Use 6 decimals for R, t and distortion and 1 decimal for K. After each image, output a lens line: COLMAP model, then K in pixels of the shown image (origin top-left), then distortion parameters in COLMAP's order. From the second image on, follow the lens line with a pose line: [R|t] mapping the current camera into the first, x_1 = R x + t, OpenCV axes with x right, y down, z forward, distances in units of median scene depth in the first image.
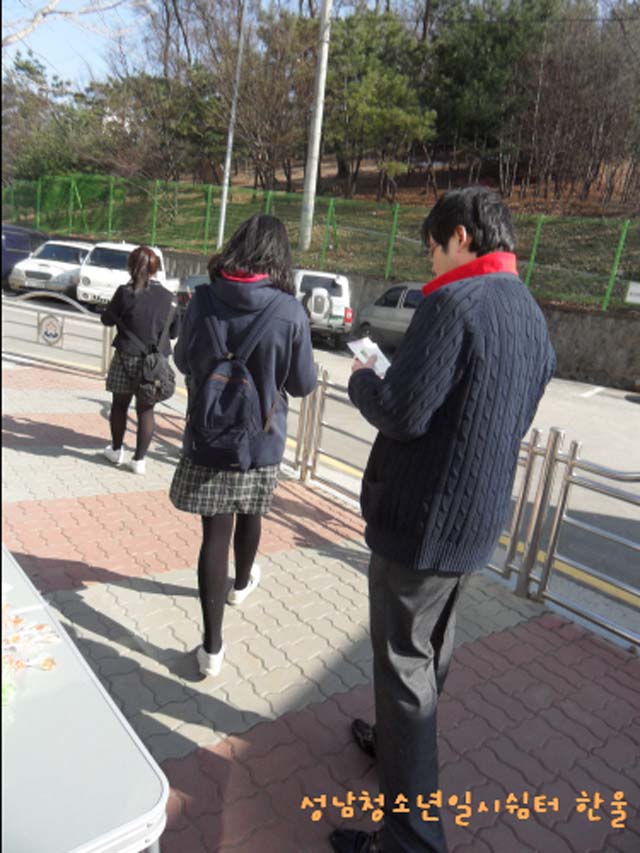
lens RADIAL K [[609.4, 0, 319.1], [0, 609.4, 412.8], [0, 0, 1]] dist [0.005421, -0.022621]
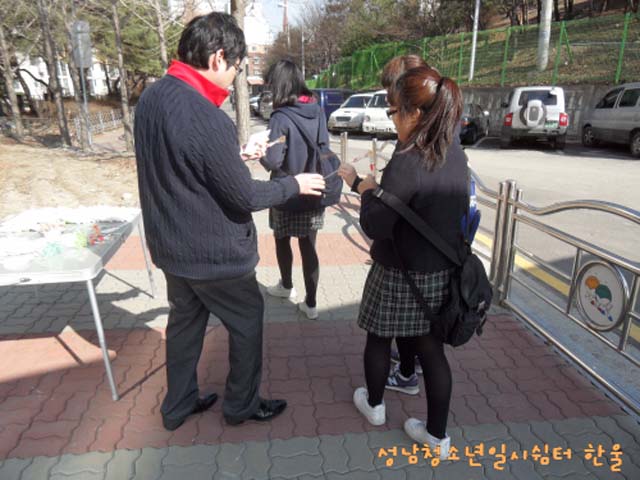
lens RADIAL K [[457.2, 0, 320.0], [0, 457.2, 240.0], [0, 0, 1]] dist [0.005421, -0.022621]
pose [[0.837697, 0.016829, -0.545875, 0.122986], [0.013388, 0.998592, 0.051331, 0.020662], [0.545971, -0.050308, 0.836293, -0.019211]]
